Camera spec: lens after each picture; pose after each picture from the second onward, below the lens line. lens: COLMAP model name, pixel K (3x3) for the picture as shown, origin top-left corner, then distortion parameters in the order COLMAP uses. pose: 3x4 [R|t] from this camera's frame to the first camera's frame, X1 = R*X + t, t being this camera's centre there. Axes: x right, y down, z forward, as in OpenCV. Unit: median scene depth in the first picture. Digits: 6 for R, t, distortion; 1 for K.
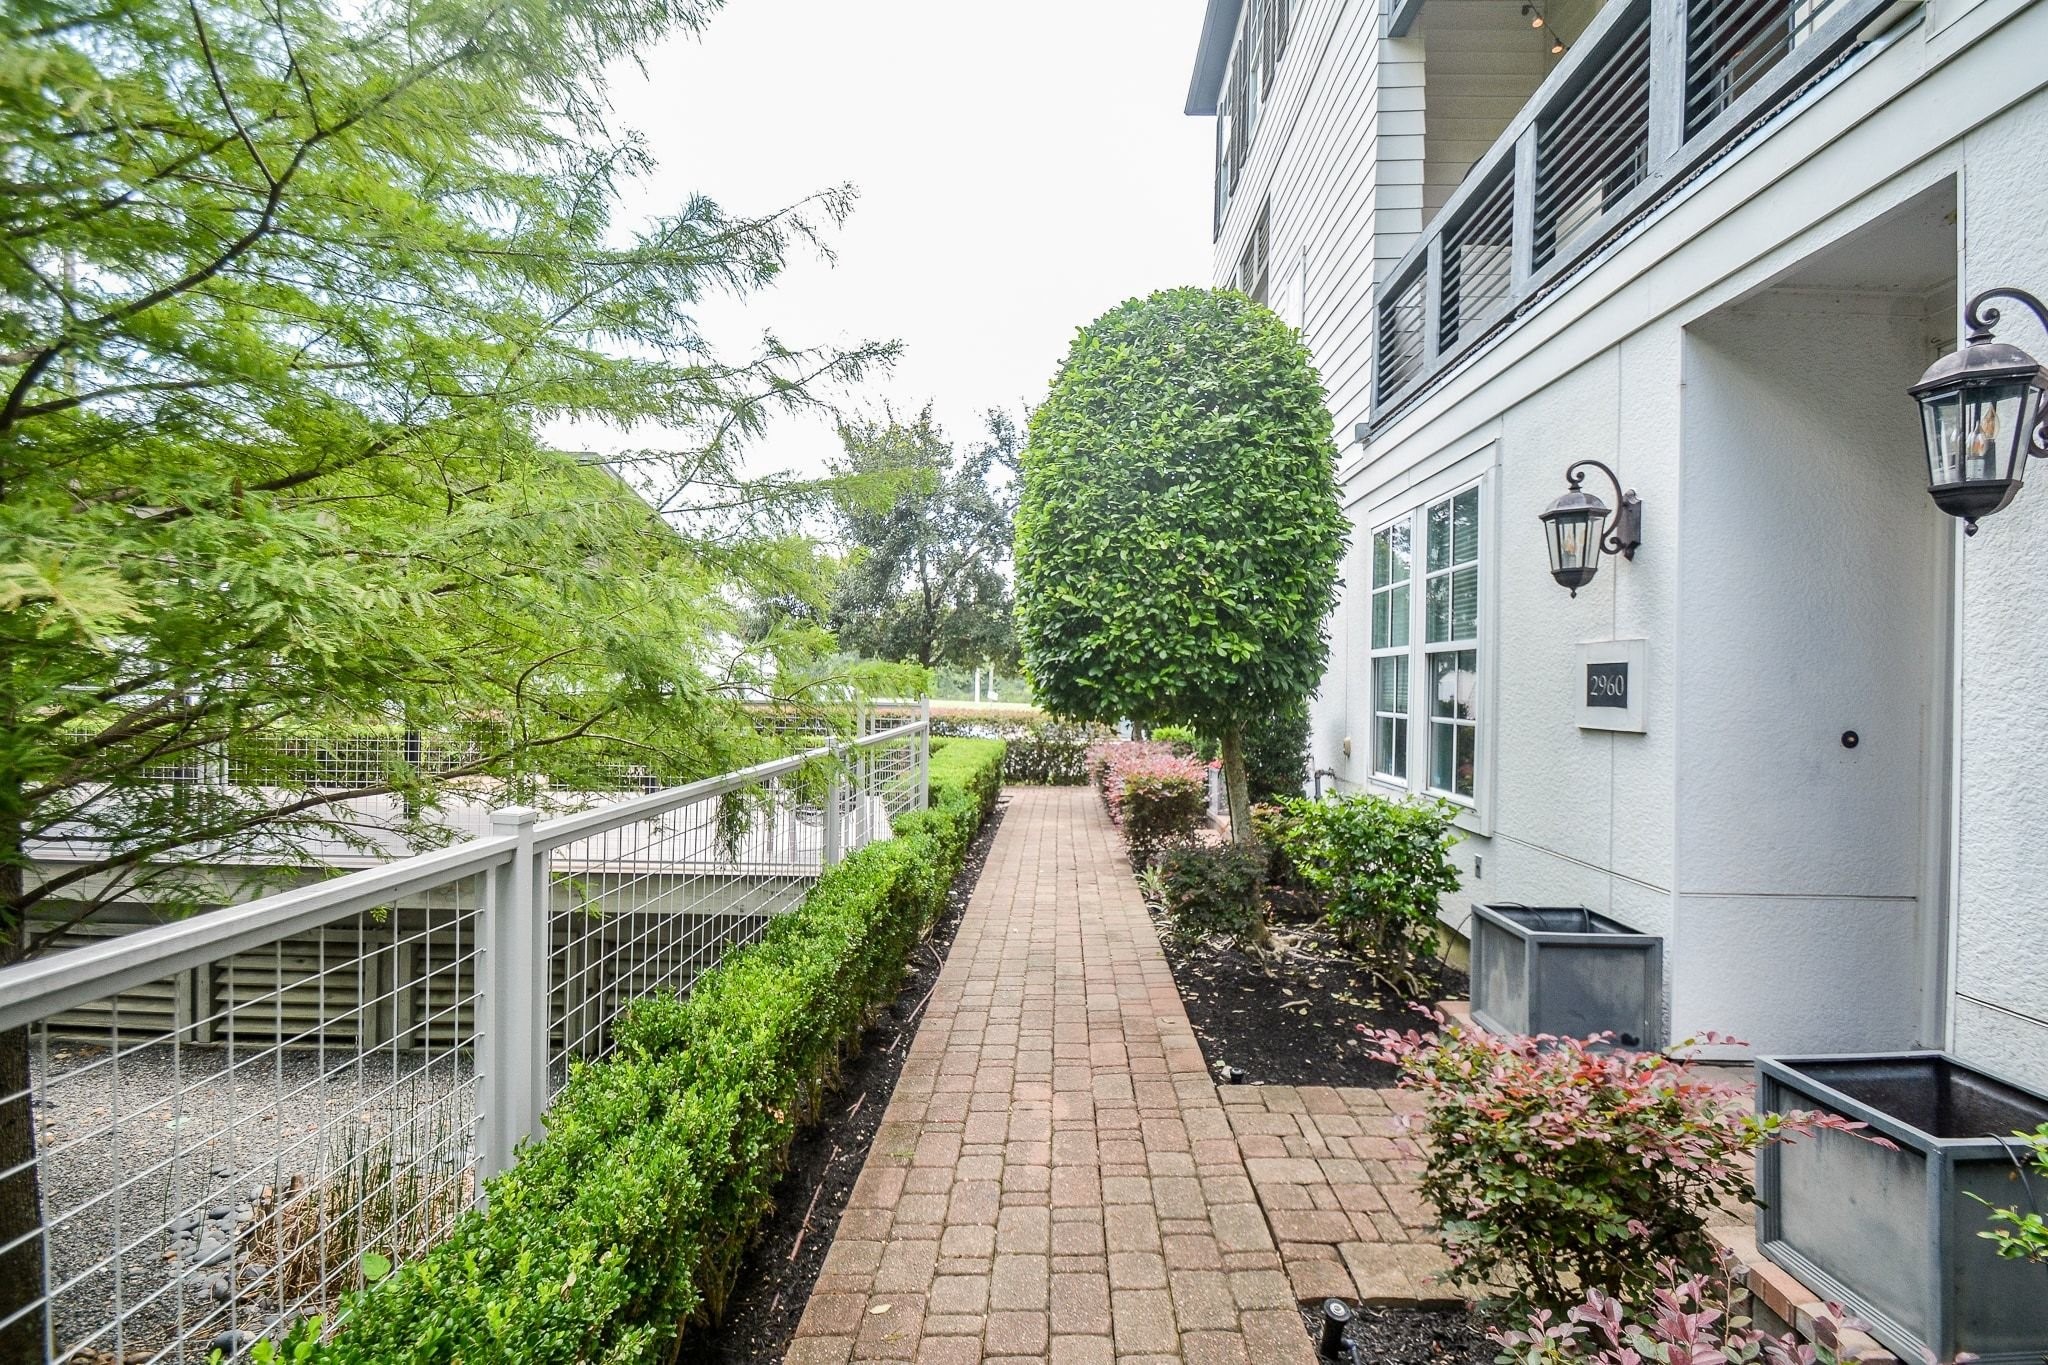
lens RADIAL K [[914.8, 0, 1002.9], [0, 914.8, 683.1], [0, 0, 1]] dist [0.001109, -0.000623]
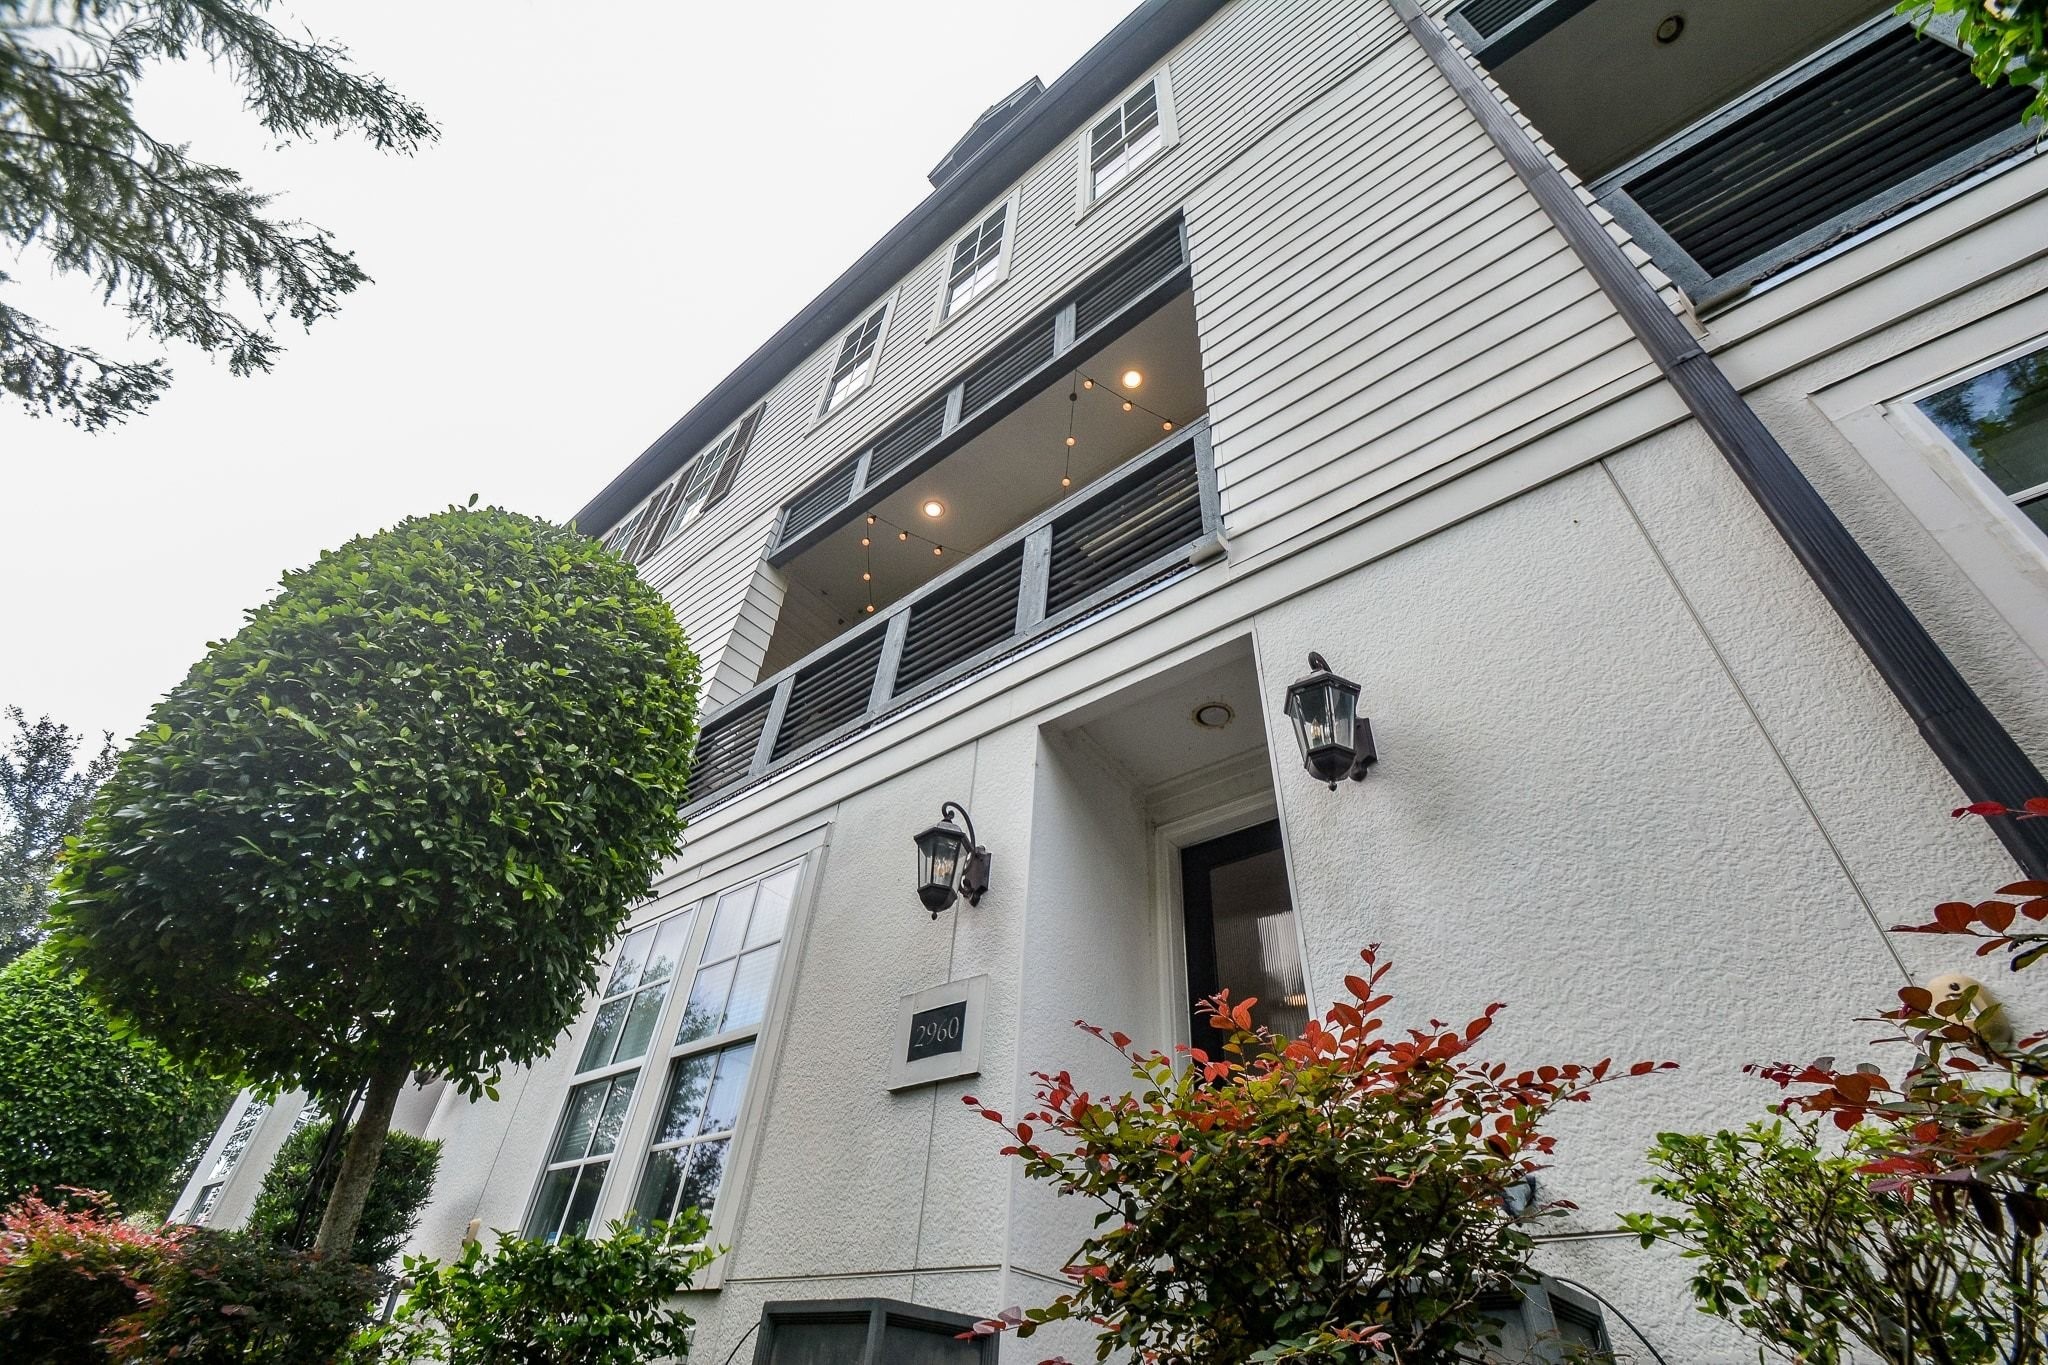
lens RADIAL K [[914.8, 0, 1002.9], [0, 914.8, 683.1], [0, 0, 1]] dist [0.001109, -0.000623]
pose [[0.596773, 0.548123, 0.586023, -0.026710], [-0.072269, 0.764075, -0.641066, 0.315249], [-0.799149, 0.340220, 0.495592, 0.374157]]
